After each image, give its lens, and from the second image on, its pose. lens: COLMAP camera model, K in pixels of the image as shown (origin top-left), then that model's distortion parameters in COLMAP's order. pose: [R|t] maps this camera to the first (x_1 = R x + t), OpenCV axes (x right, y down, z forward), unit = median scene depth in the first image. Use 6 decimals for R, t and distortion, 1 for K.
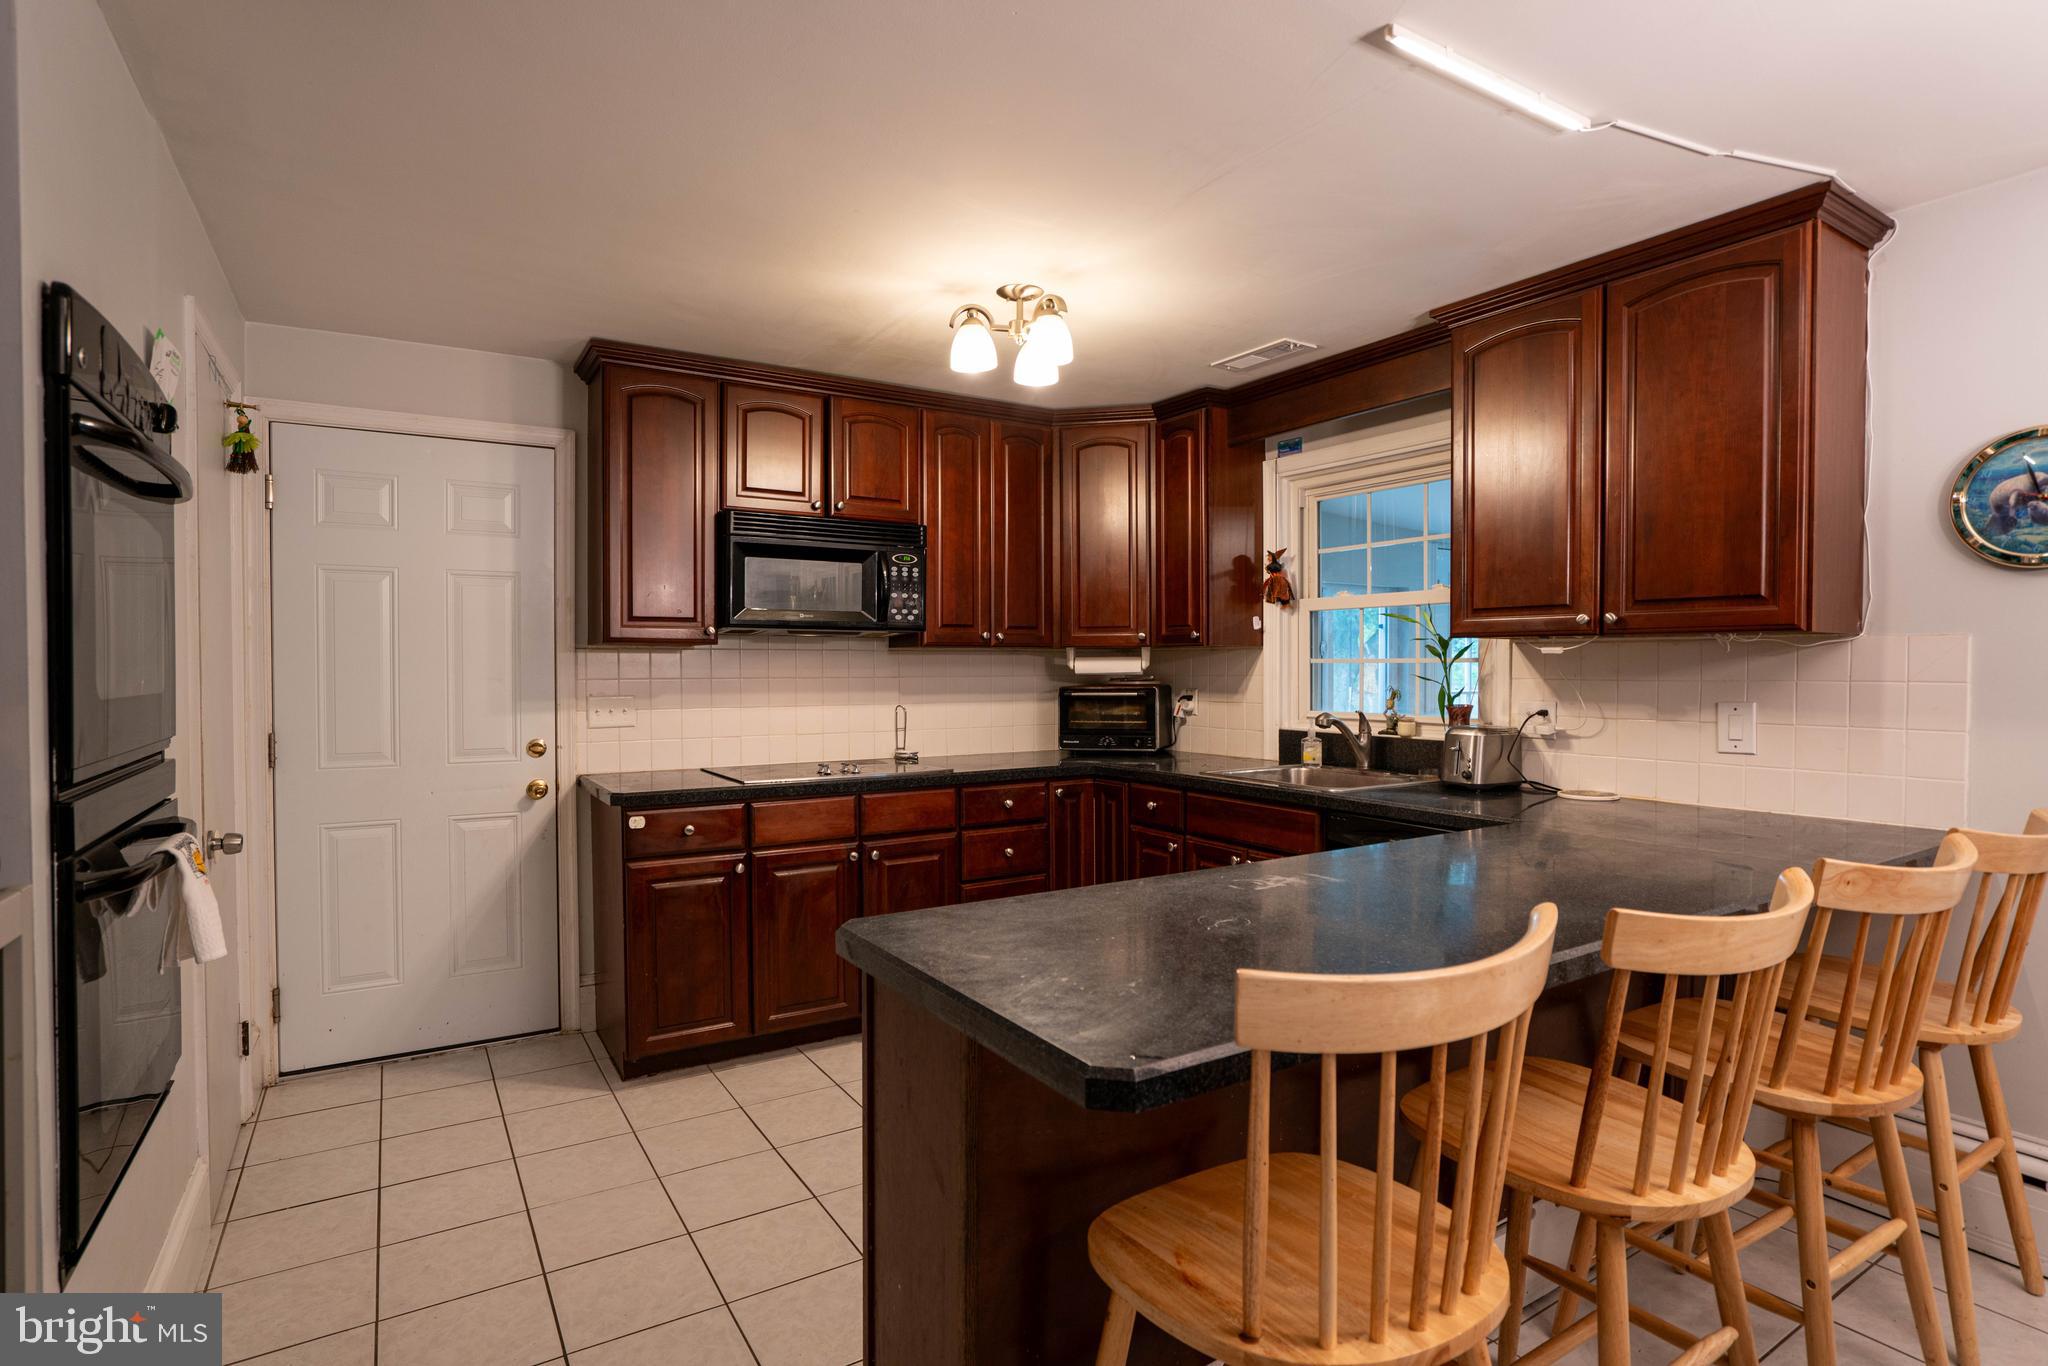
lens RADIAL K [[1039.2, 0, 1024.0], [0, 1039.2, 683.0], [0, 0, 1]] dist [-0.051070, 0.000523]
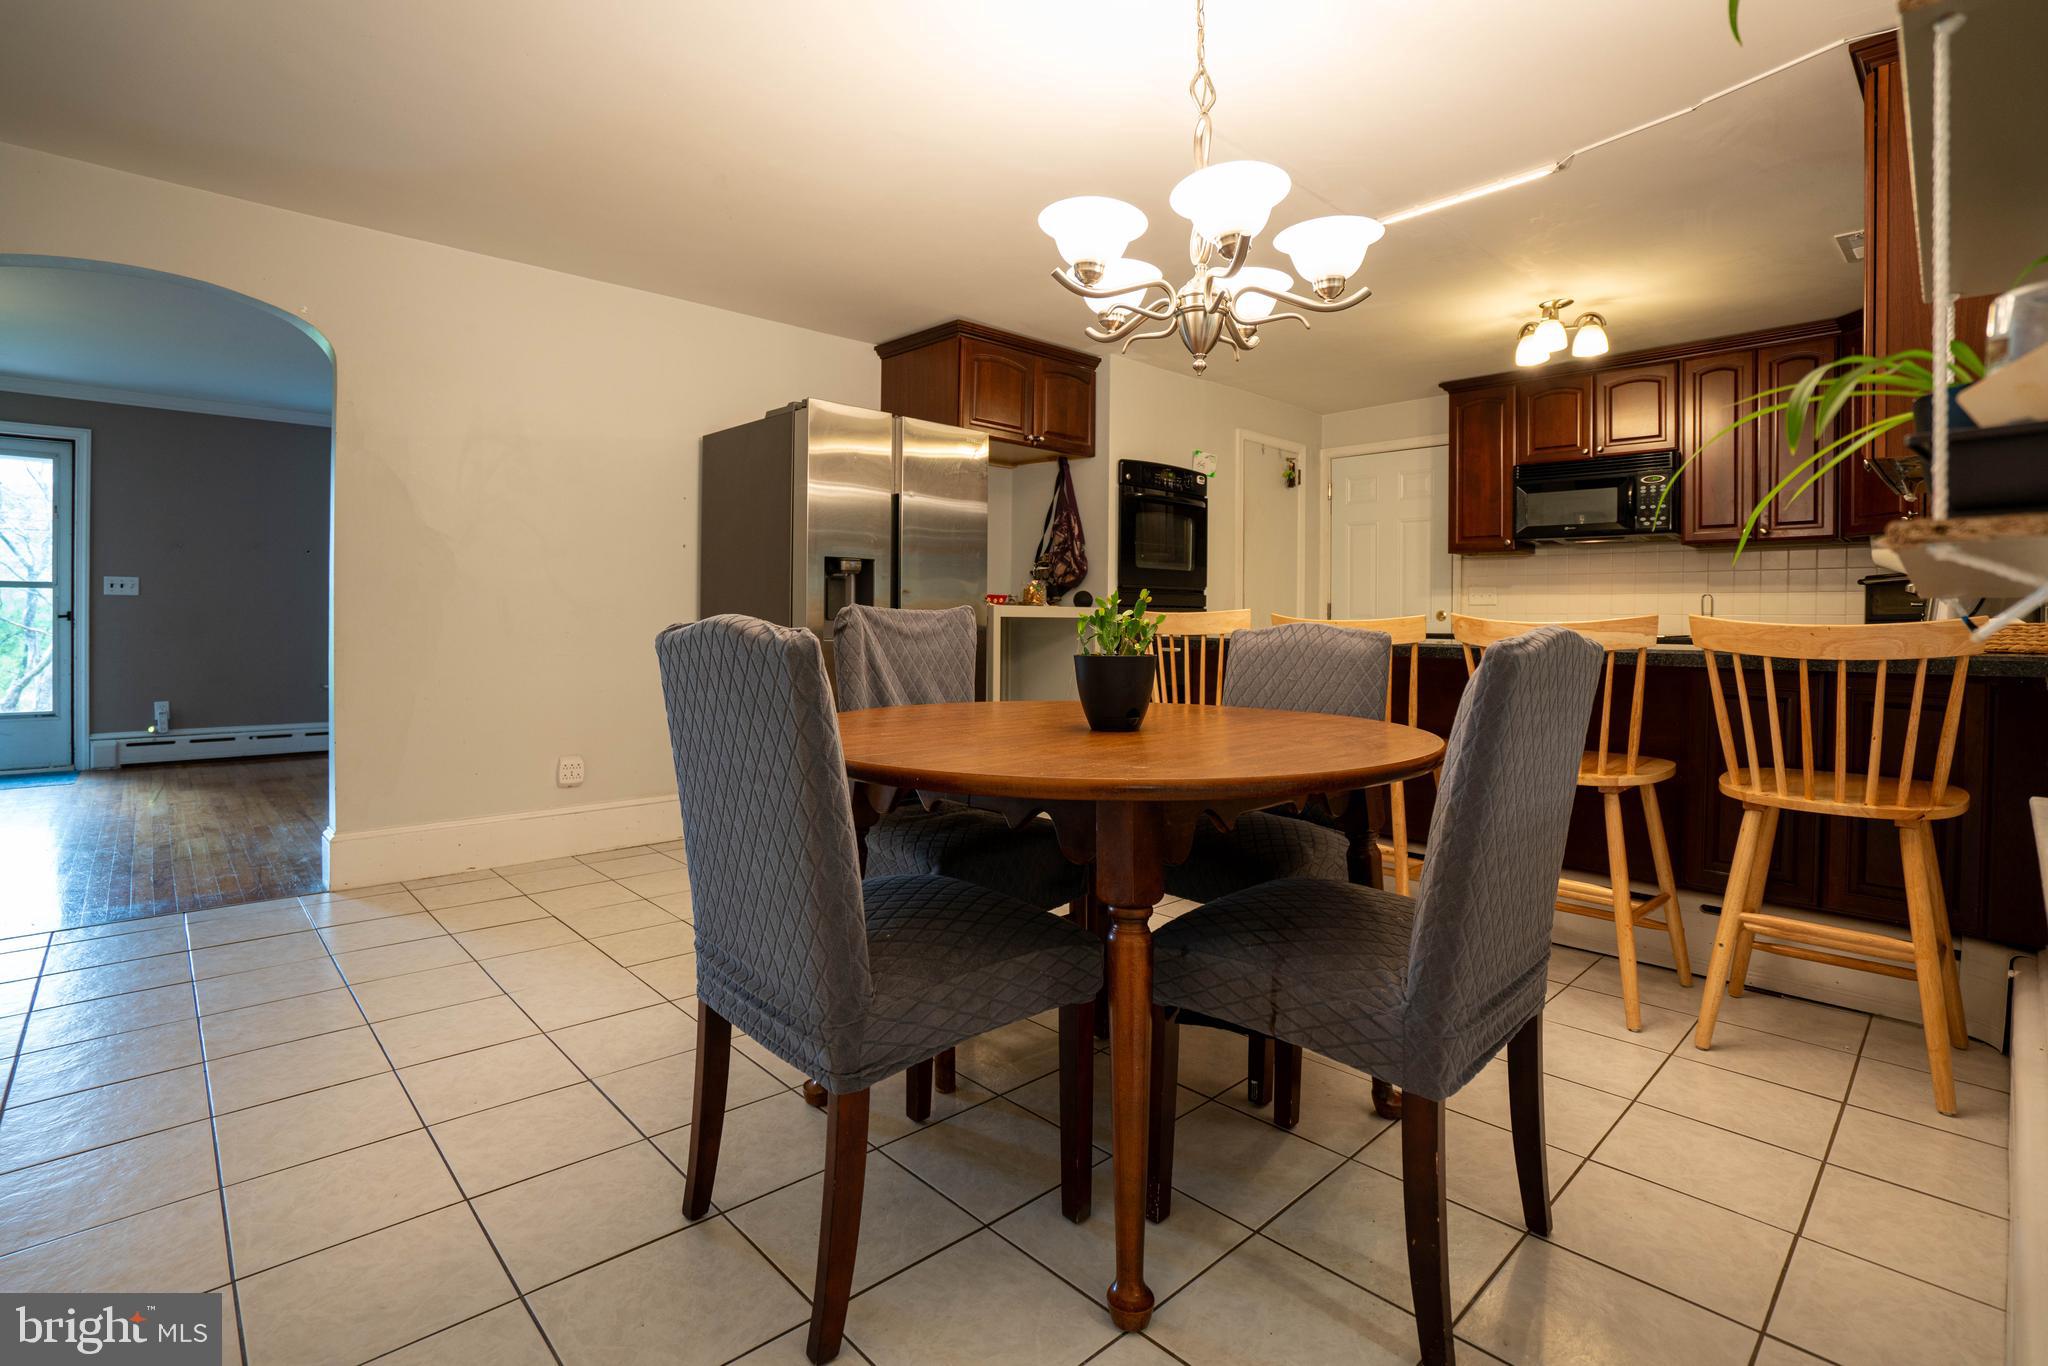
lens RADIAL K [[966.3, 0, 1027.6], [0, 966.3, 618.6], [0, 0, 1]] dist [-0.016843, 0.000182]
pose [[0.197975, 0.006473, -0.980186, 0.963381], [-0.030440, 0.999536, 0.000452, 0.085547], [0.979734, 0.029747, 0.198080, -0.025814]]
